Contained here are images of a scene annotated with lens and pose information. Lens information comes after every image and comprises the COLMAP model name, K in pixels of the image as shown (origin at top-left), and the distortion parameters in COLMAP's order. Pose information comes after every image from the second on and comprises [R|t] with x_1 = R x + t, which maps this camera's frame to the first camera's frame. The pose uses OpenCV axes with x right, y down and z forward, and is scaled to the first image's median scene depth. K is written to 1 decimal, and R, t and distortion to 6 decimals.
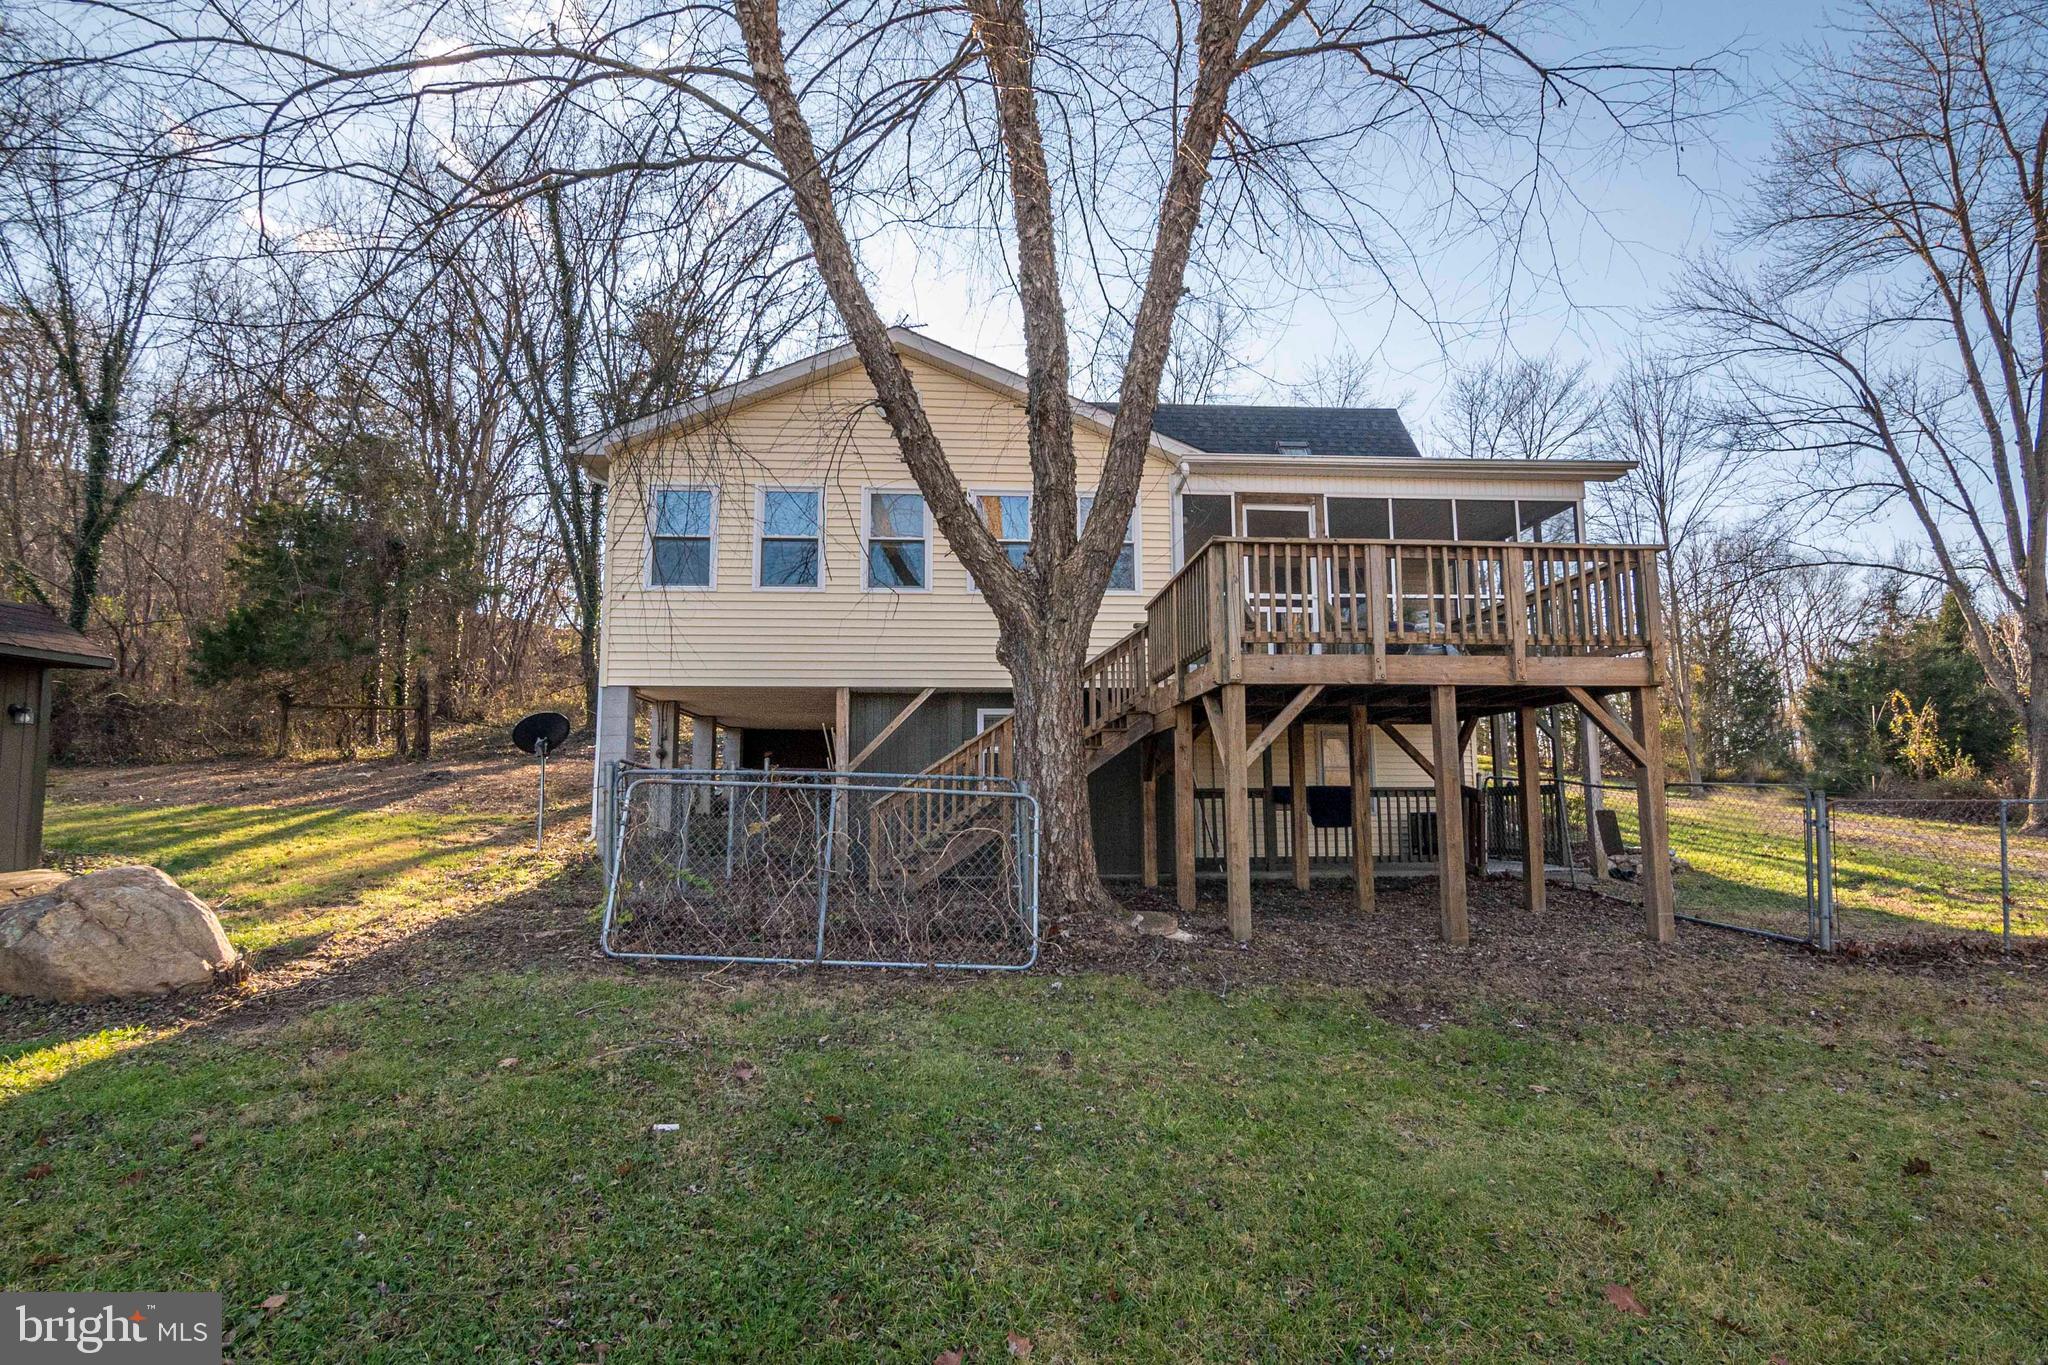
lens RADIAL K [[1013.3, 0, 1008.8], [0, 1013.3, 686.8], [0, 0, 1]] dist [-0.030348, 0.008605]
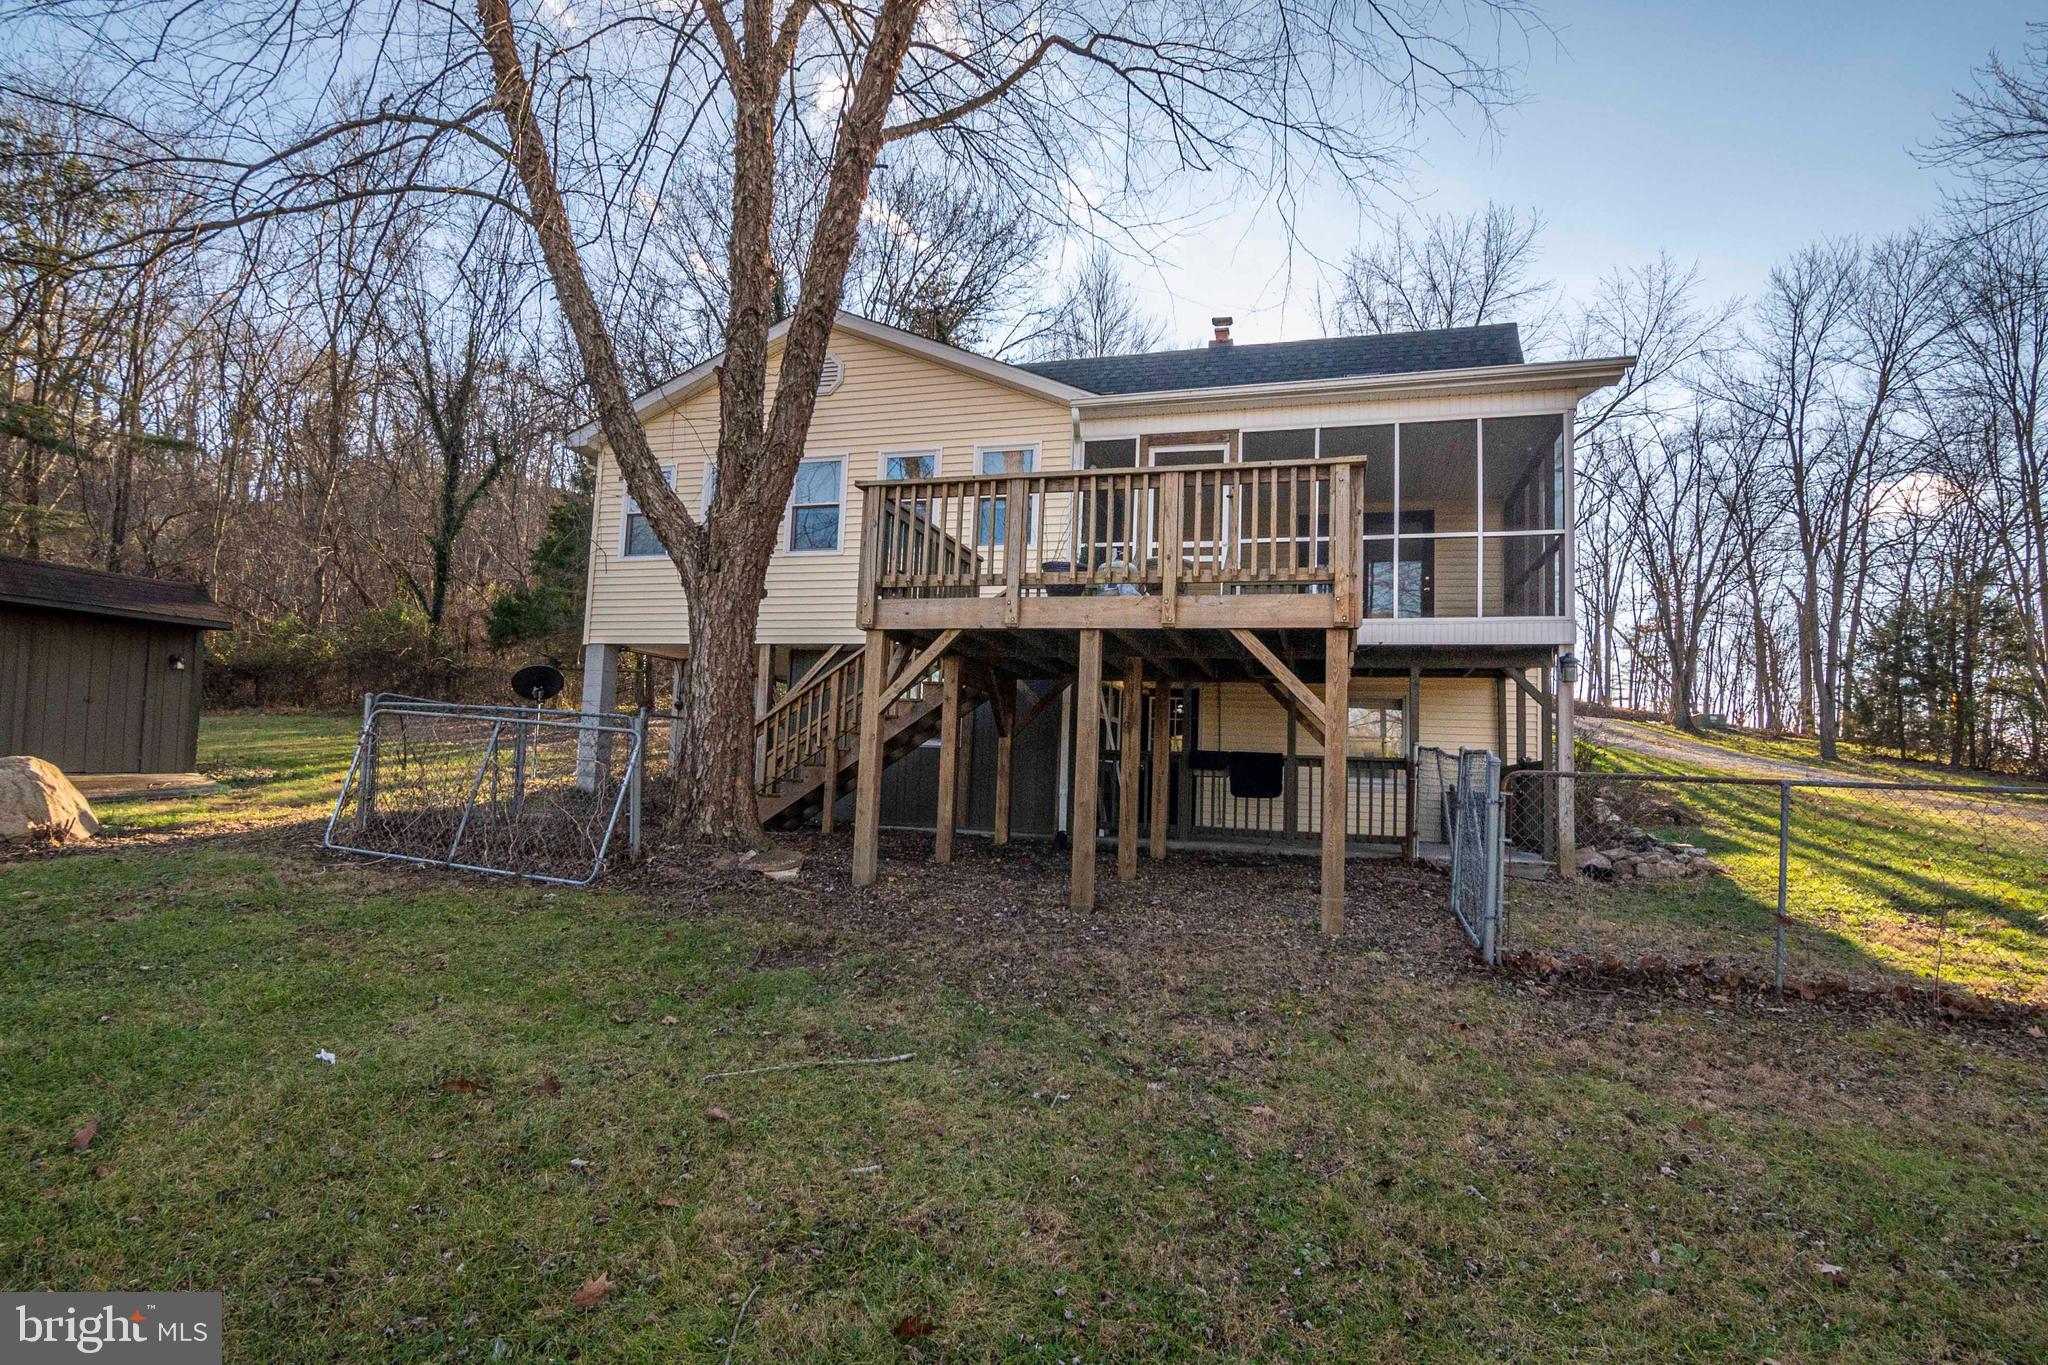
lens RADIAL K [[1013.3, 0, 1008.8], [0, 1013.3, 686.8], [0, 0, 1]] dist [-0.030348, 0.008605]
pose [[0.933243, 0.011063, -0.359076, 0.469466], [-0.002664, 0.999711, 0.023878, 0.019666], [0.359237, -0.021328, 0.933003, 0.080607]]
